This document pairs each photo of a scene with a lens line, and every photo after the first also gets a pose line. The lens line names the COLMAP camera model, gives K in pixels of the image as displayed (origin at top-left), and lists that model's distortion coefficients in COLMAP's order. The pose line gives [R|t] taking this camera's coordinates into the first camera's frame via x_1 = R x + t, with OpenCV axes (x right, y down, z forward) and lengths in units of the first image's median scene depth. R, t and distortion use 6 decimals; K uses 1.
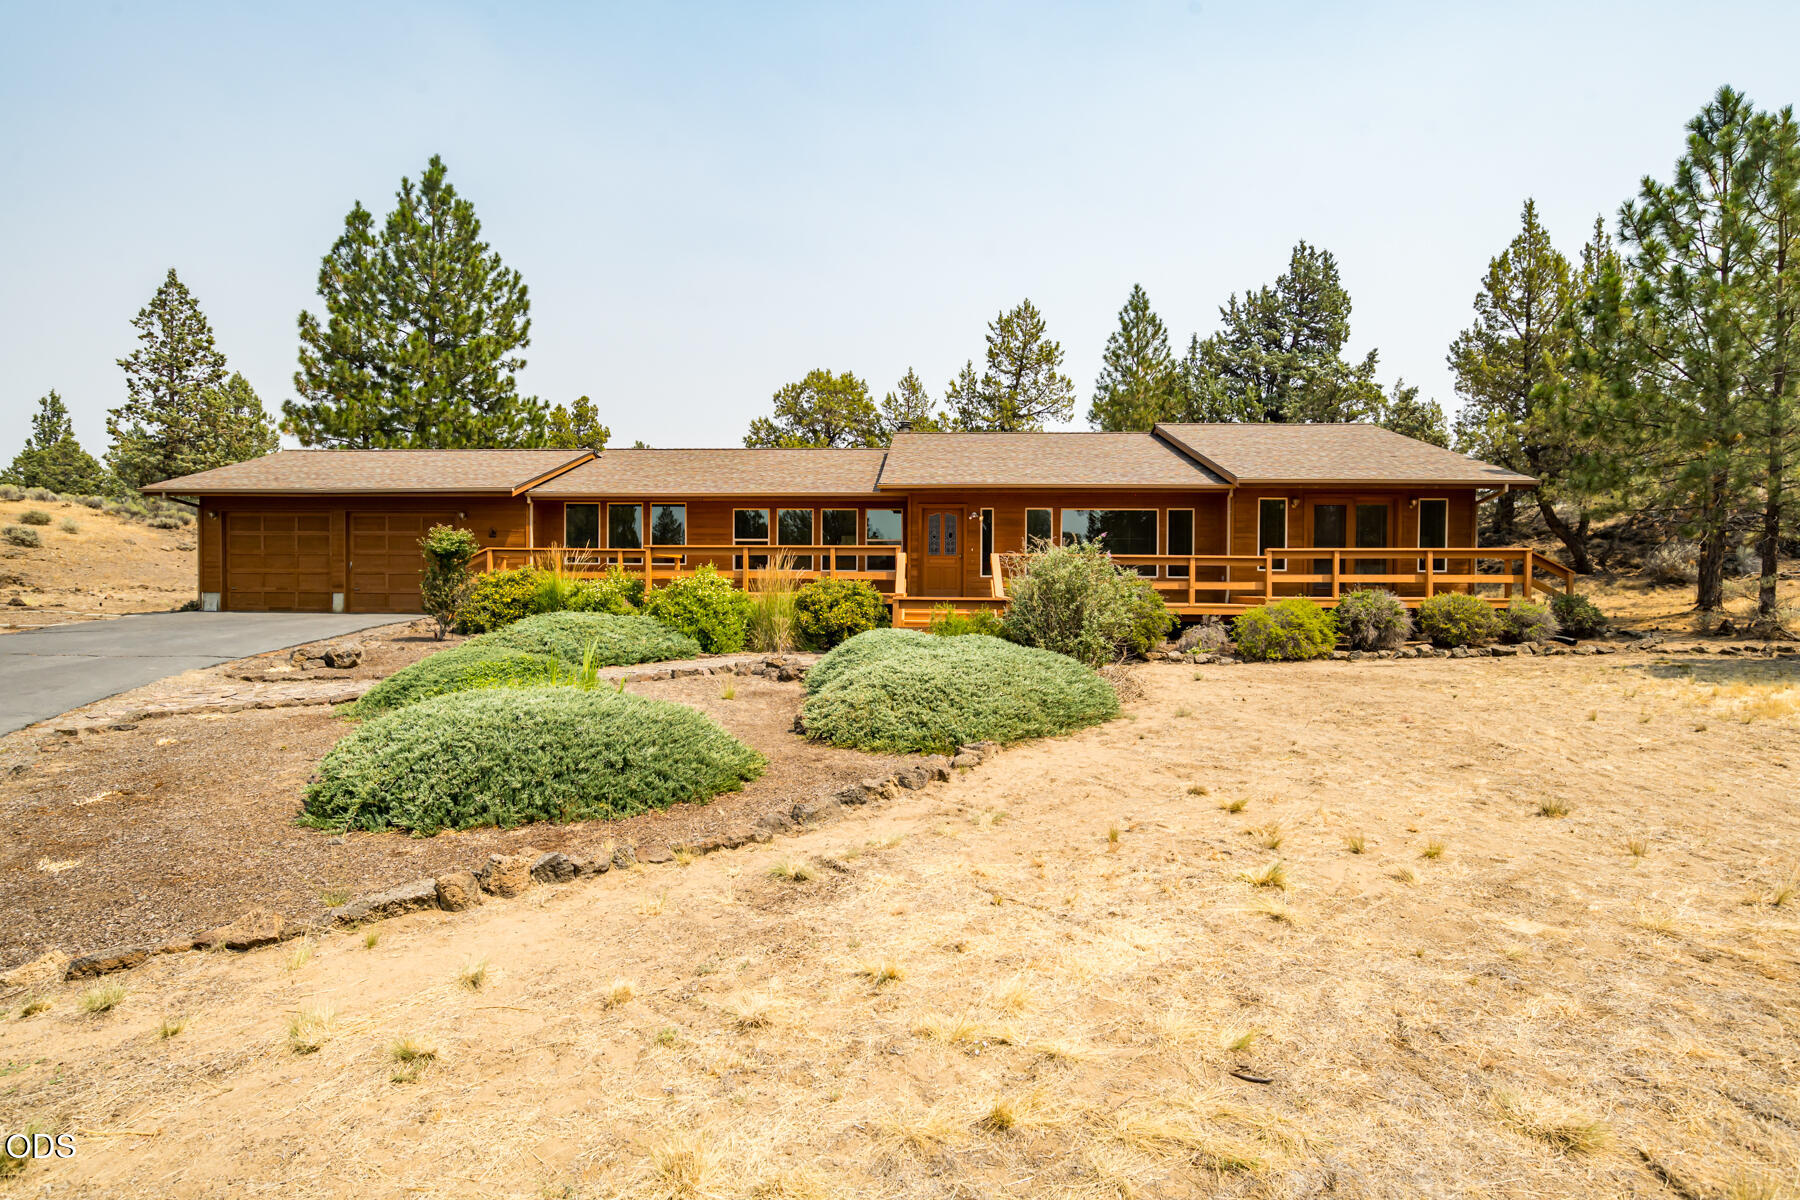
lens RADIAL K [[911.0, 0, 898.0], [0, 911.0, 598.7], [0, 0, 1]] dist [-0.017465, 0.007995]
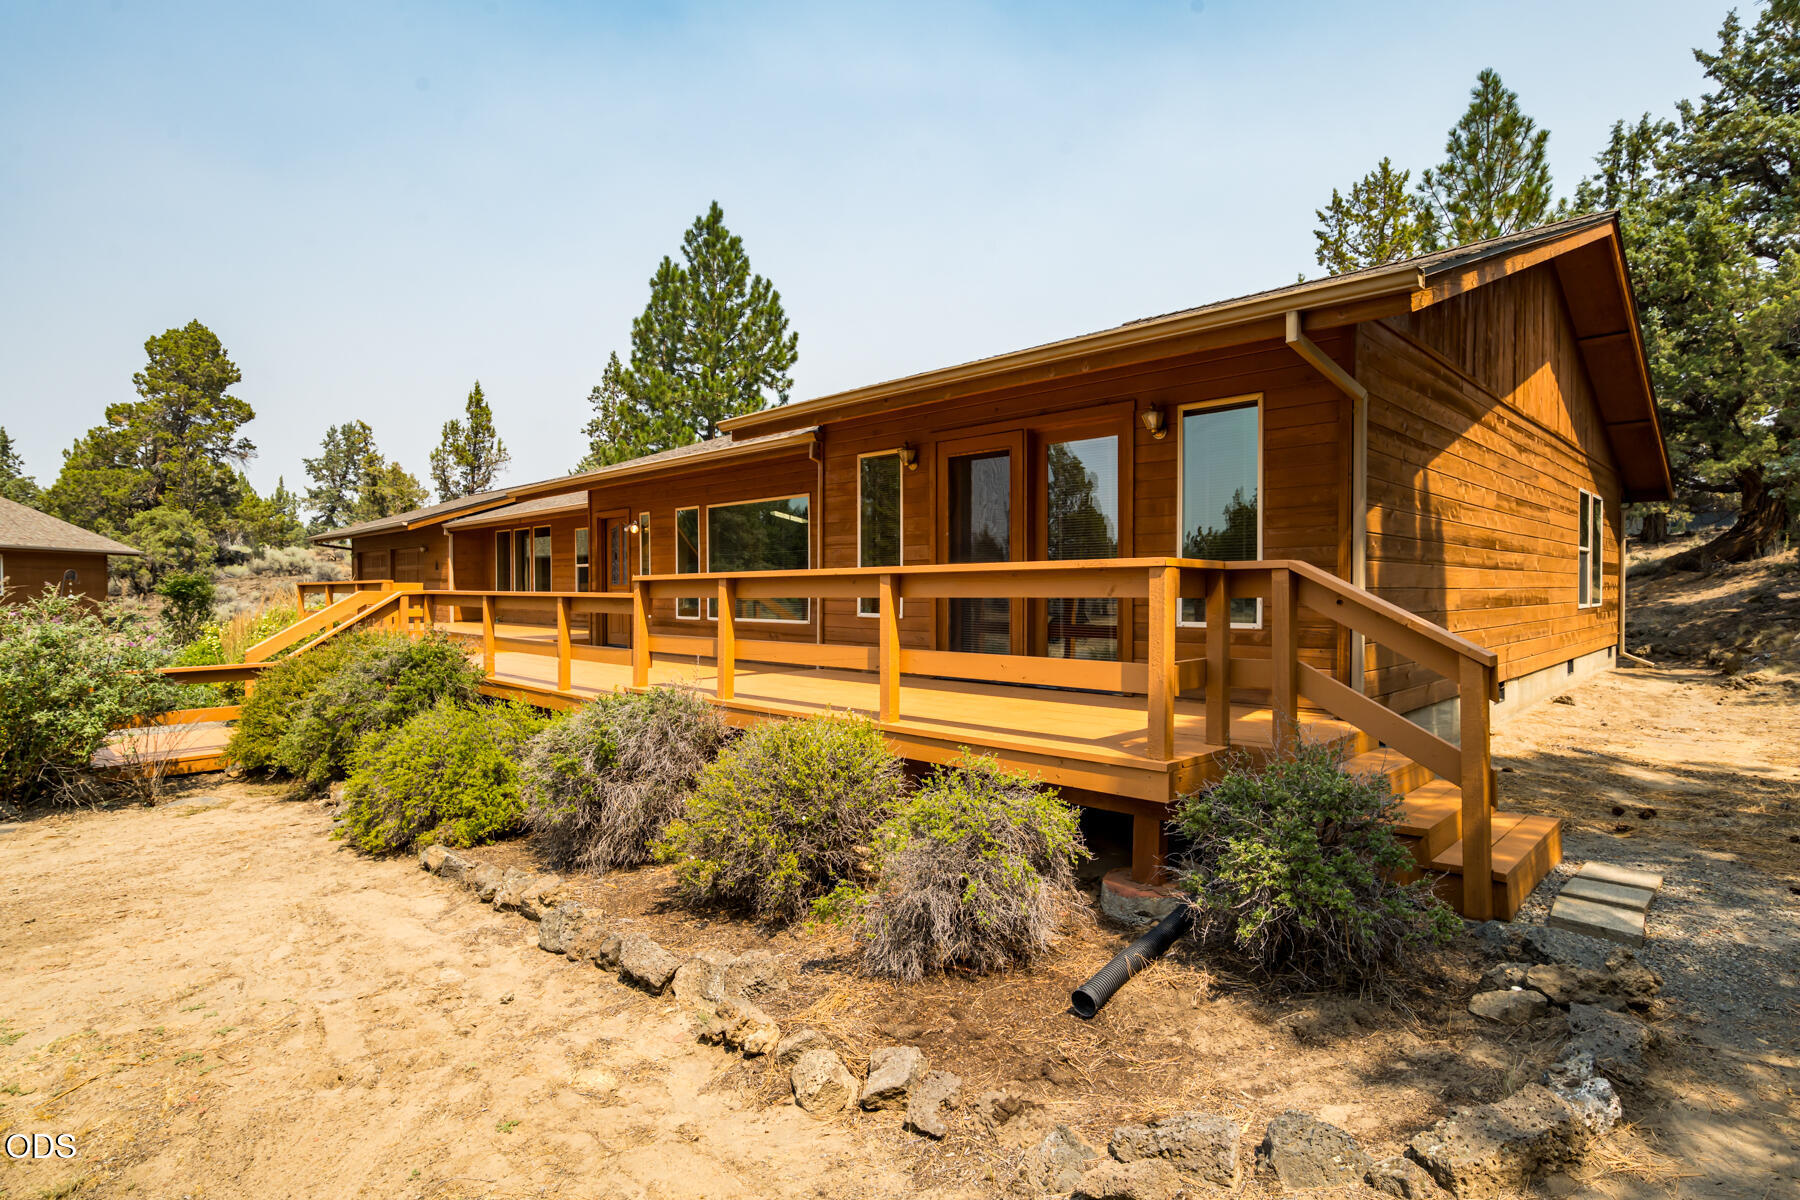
lens RADIAL K [[911.0, 0, 906.0], [0, 911.0, 599.6], [0, 0, 1]] dist [-0.017465, 0.007995]
pose [[0.744473, 0.001286, -0.667652, 0.384913], [-0.000673, 0.999999, 0.001176, -0.021942], [0.667653, -0.000426, 0.744473, 0.360980]]
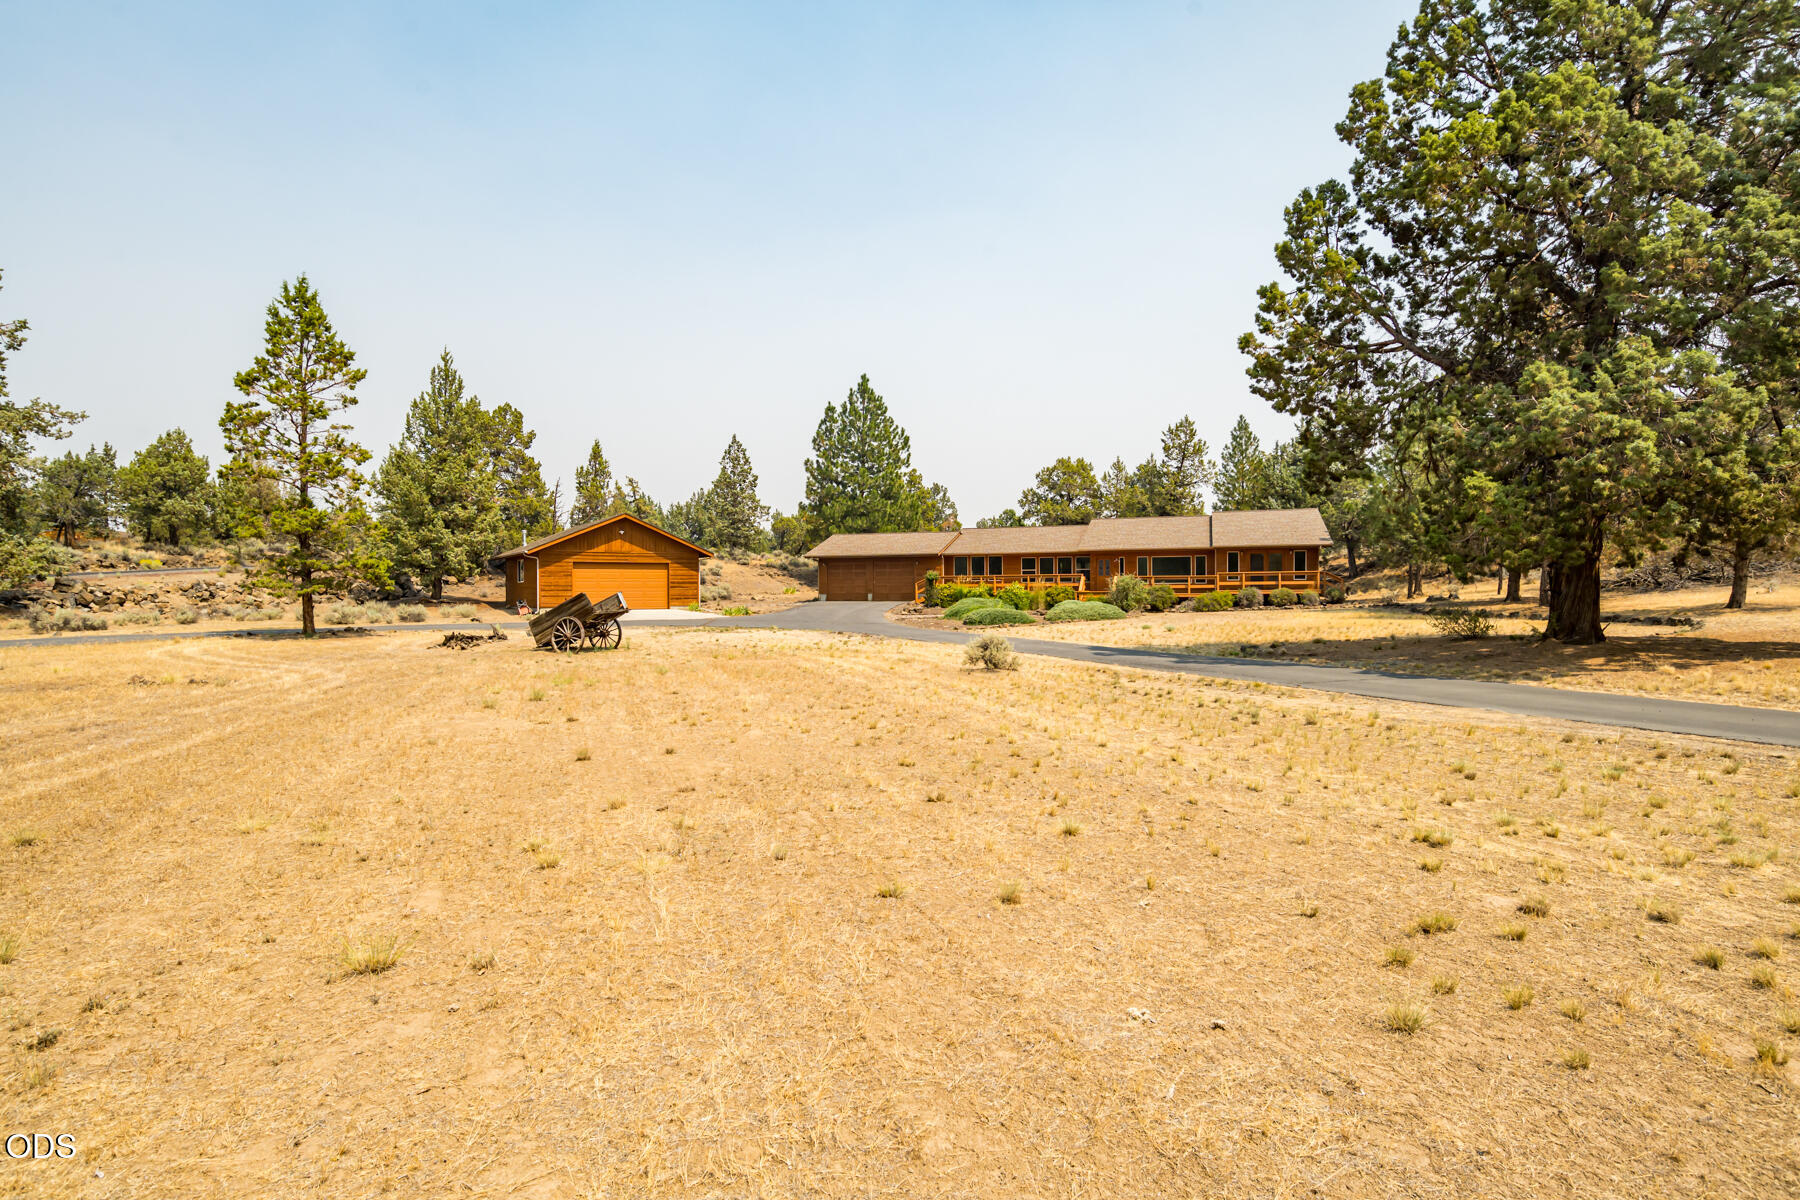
lens RADIAL K [[911.0, 0, 897.9], [0, 911.0, 601.3], [0, 0, 1]] dist [-0.017465, 0.007995]
pose [[0.959439, -0.009048, -0.281771, 0.121545], [0.009004, 0.999958, -0.001451, 0.012928], [0.281772, -0.001145, 0.959481, -0.920134]]
